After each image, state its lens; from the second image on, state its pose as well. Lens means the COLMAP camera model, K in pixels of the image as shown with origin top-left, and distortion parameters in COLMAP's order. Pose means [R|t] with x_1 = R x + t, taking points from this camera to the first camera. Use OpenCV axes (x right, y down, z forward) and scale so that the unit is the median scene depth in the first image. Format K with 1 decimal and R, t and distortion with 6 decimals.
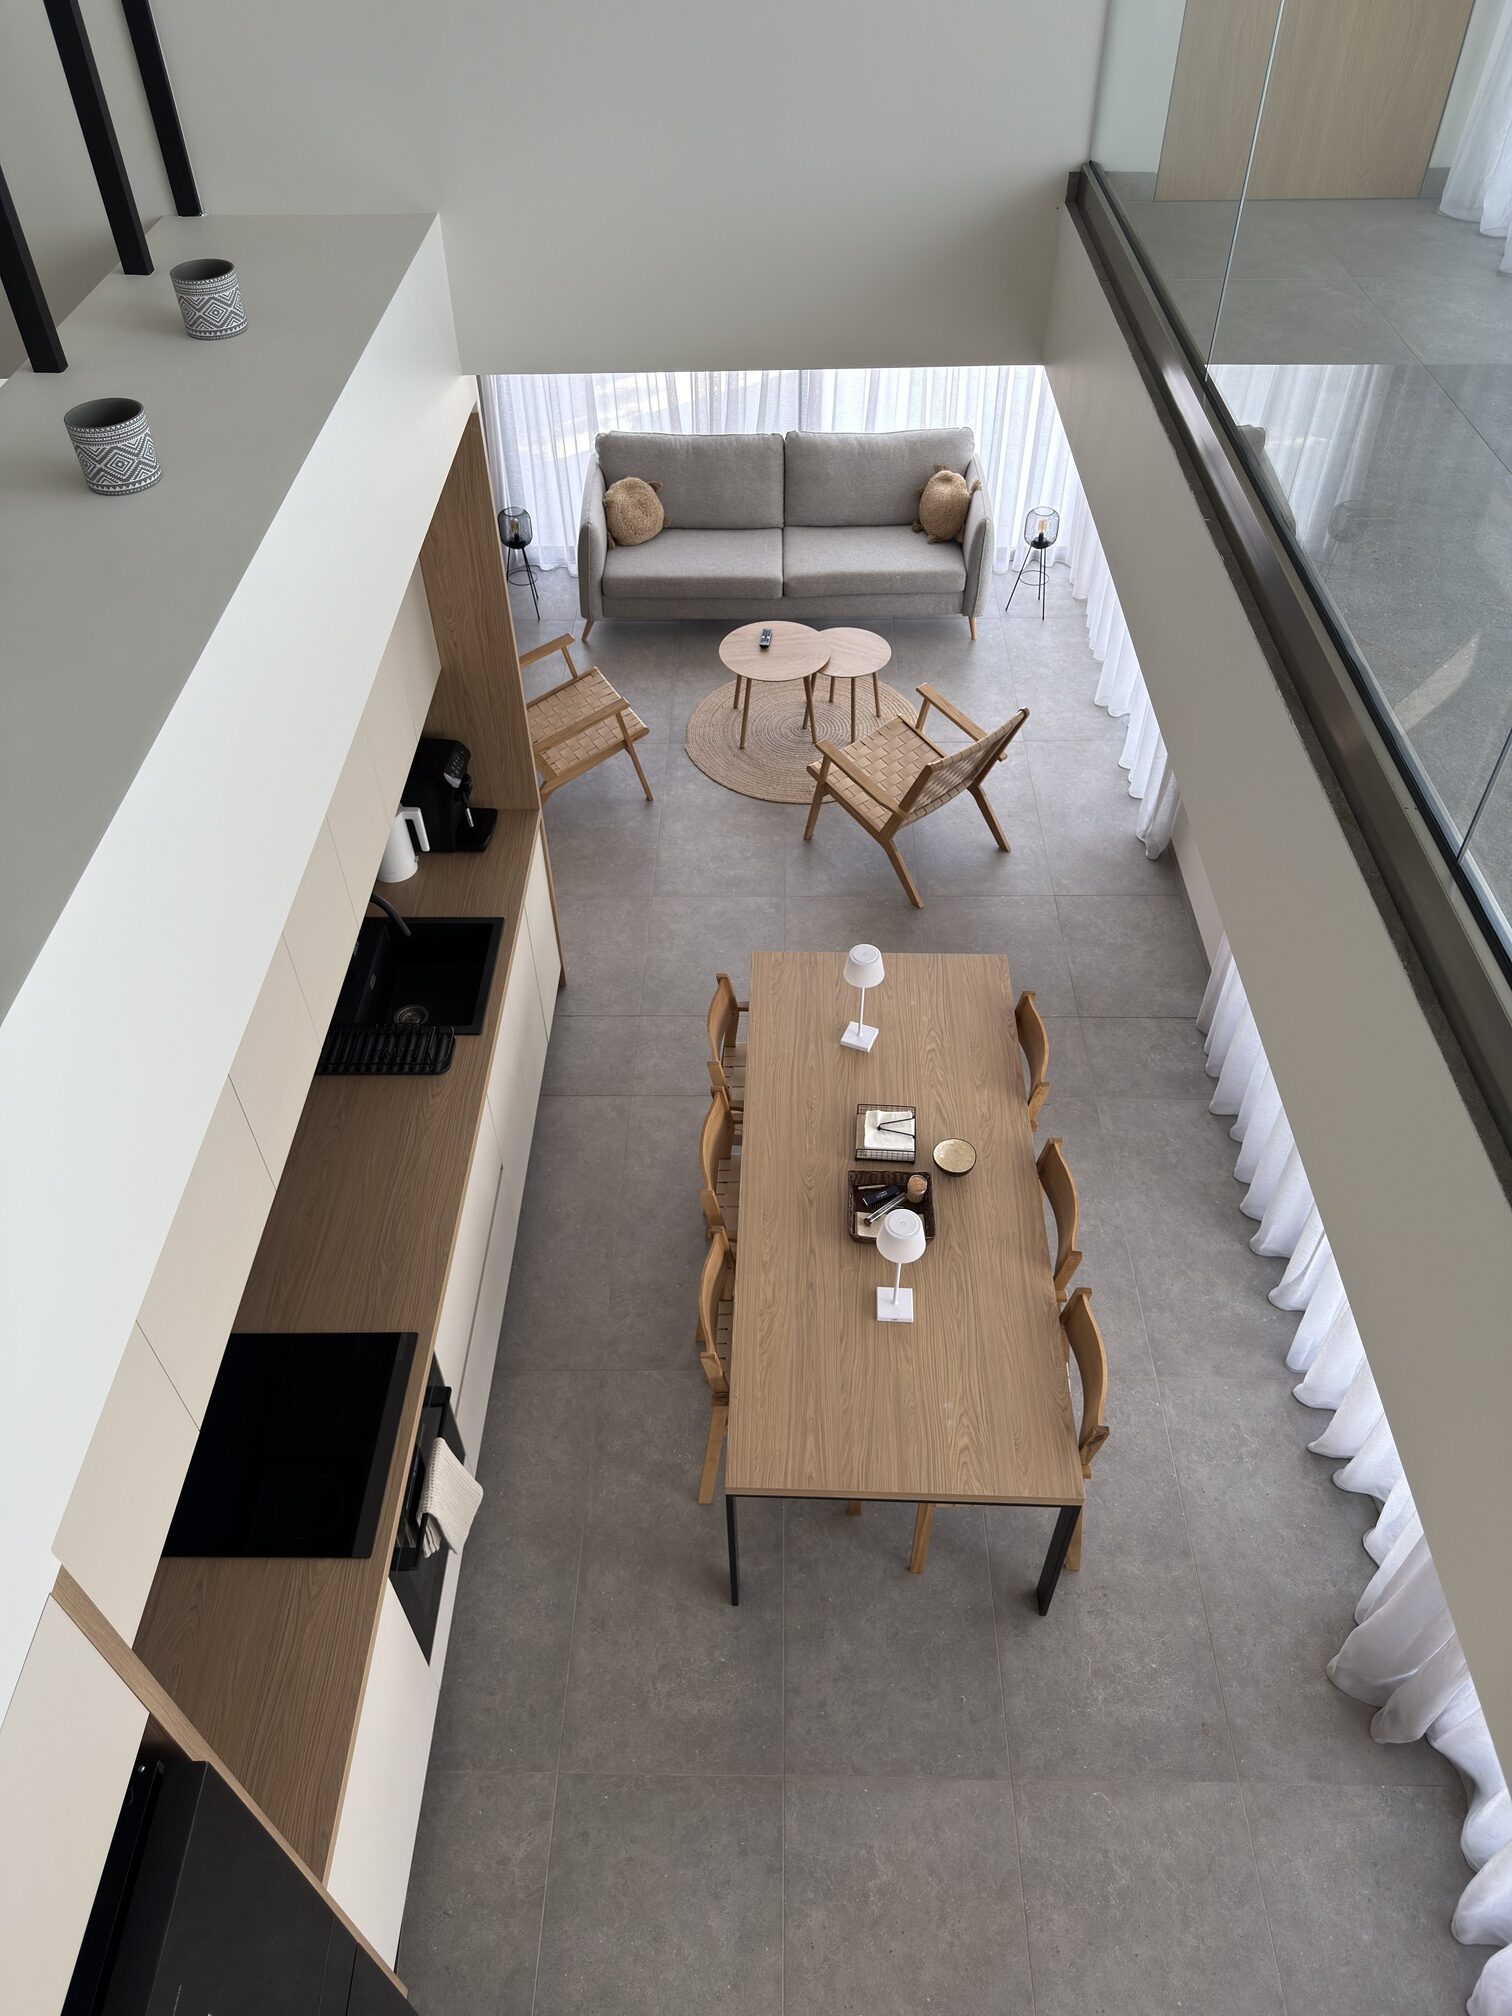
lens RADIAL K [[1404.8, 0, 749.5], [0, 1404.8, 1017.5], [0, 0, 1]] dist [0.050205, -0.111962]
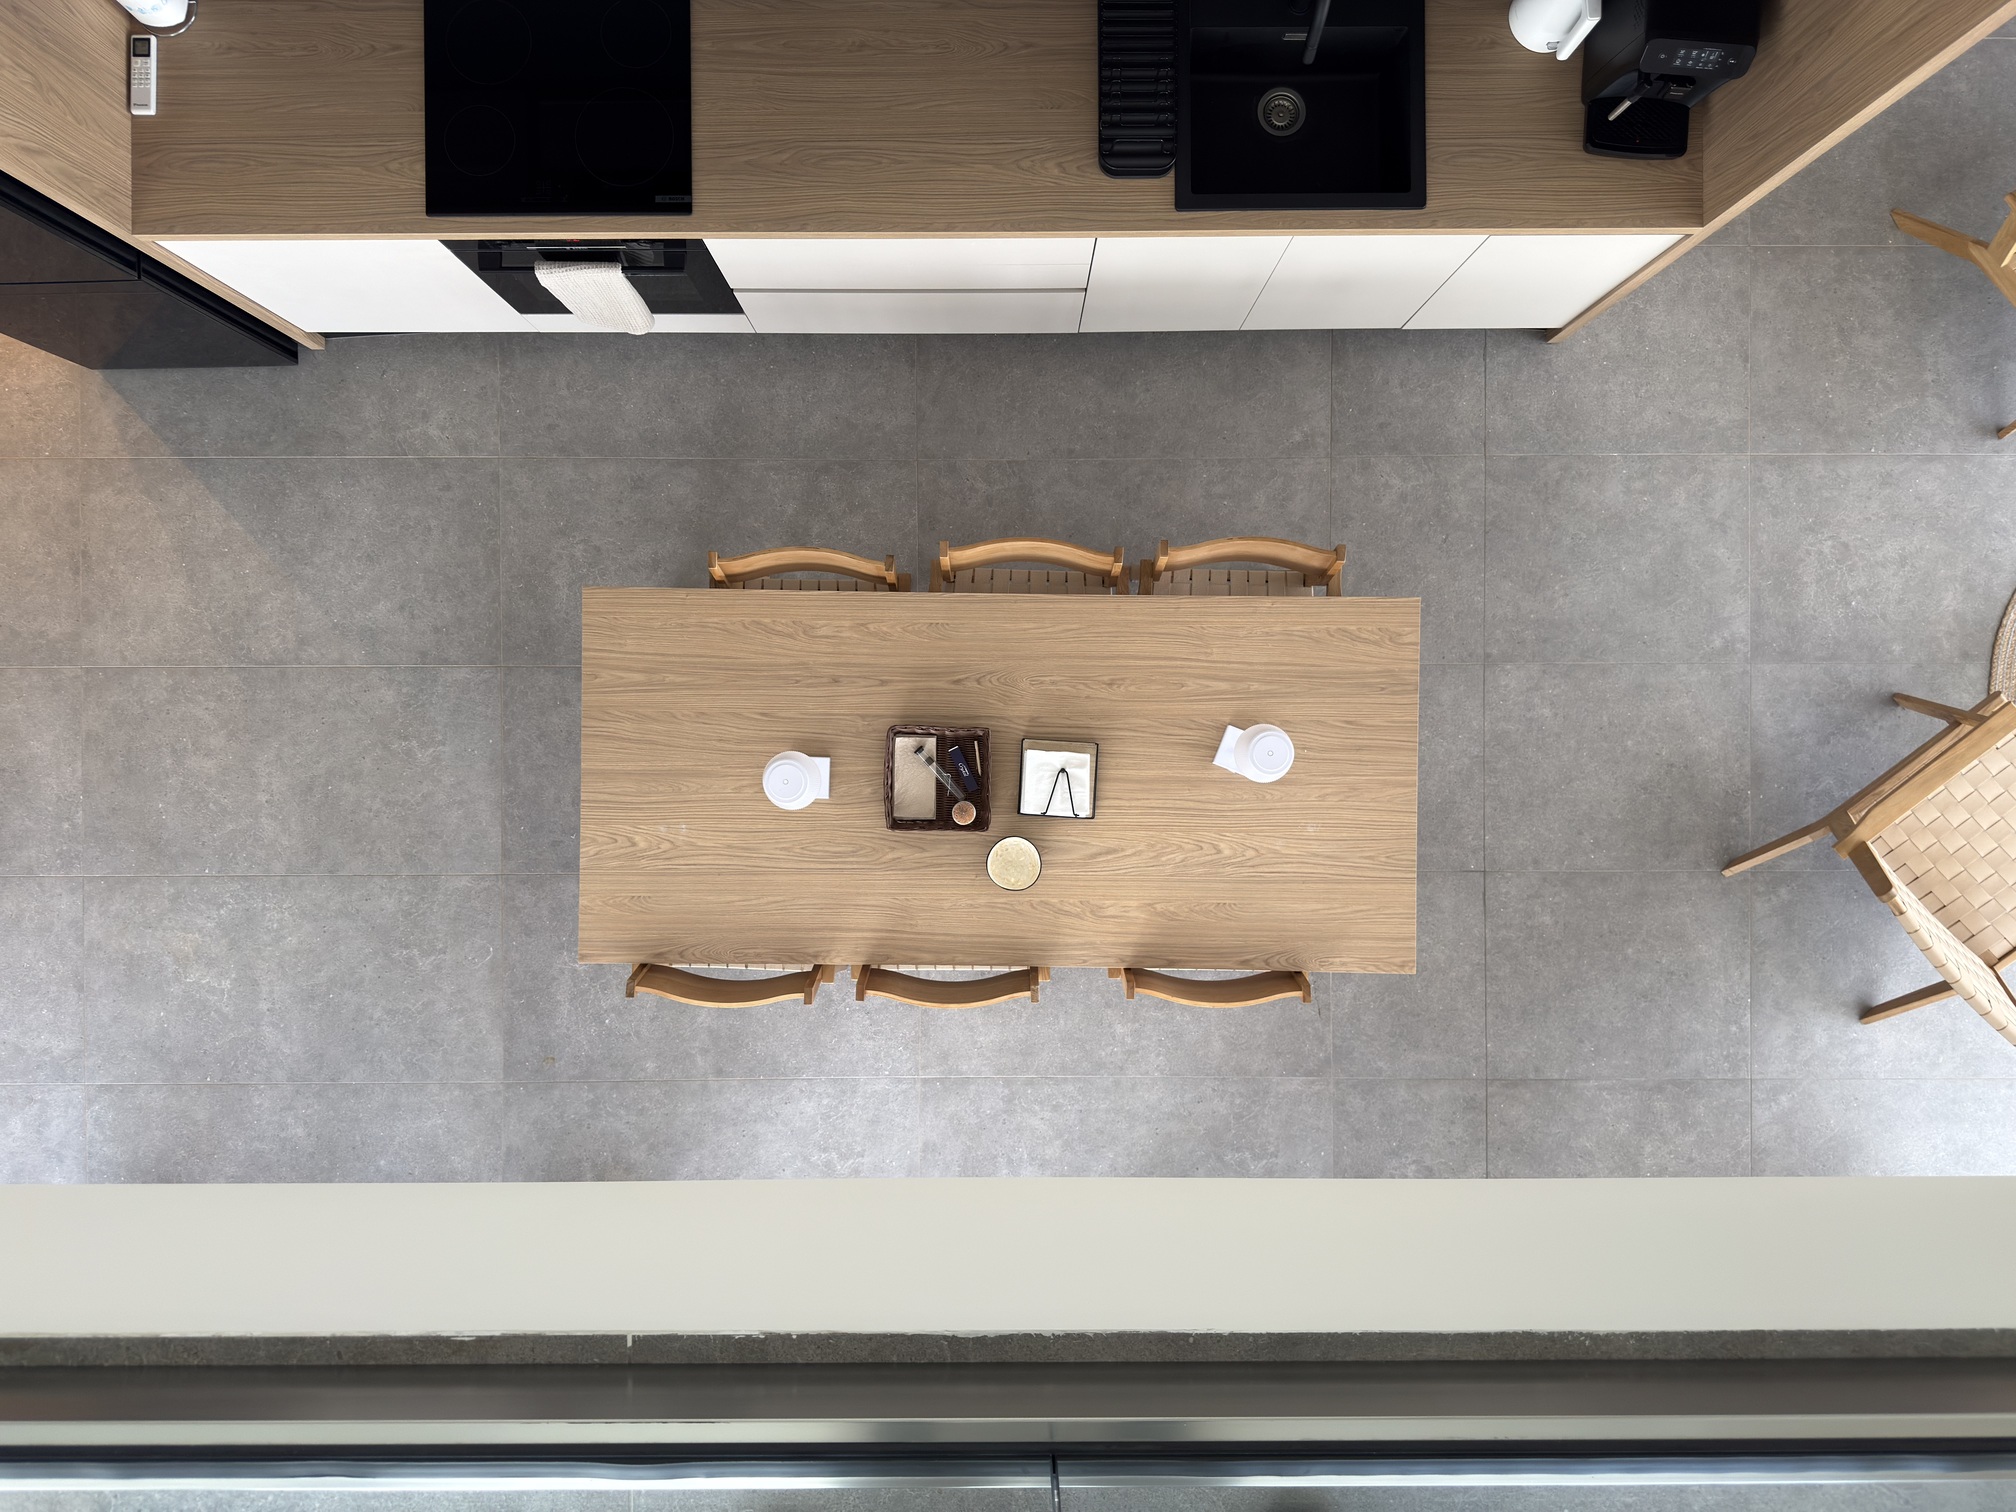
lens RADIAL K [[1413.7, 0, 1011.8], [0, 1413.7, 761.4], [0, 0, 1]] dist [0.088366, -0.124164]
pose [[0.020673, 0.999426, 0.026825, 0.069265], [-0.704890, -0.004457, 0.709303, -0.475314], [0.709015, -0.033572, 0.704394, 0.454469]]
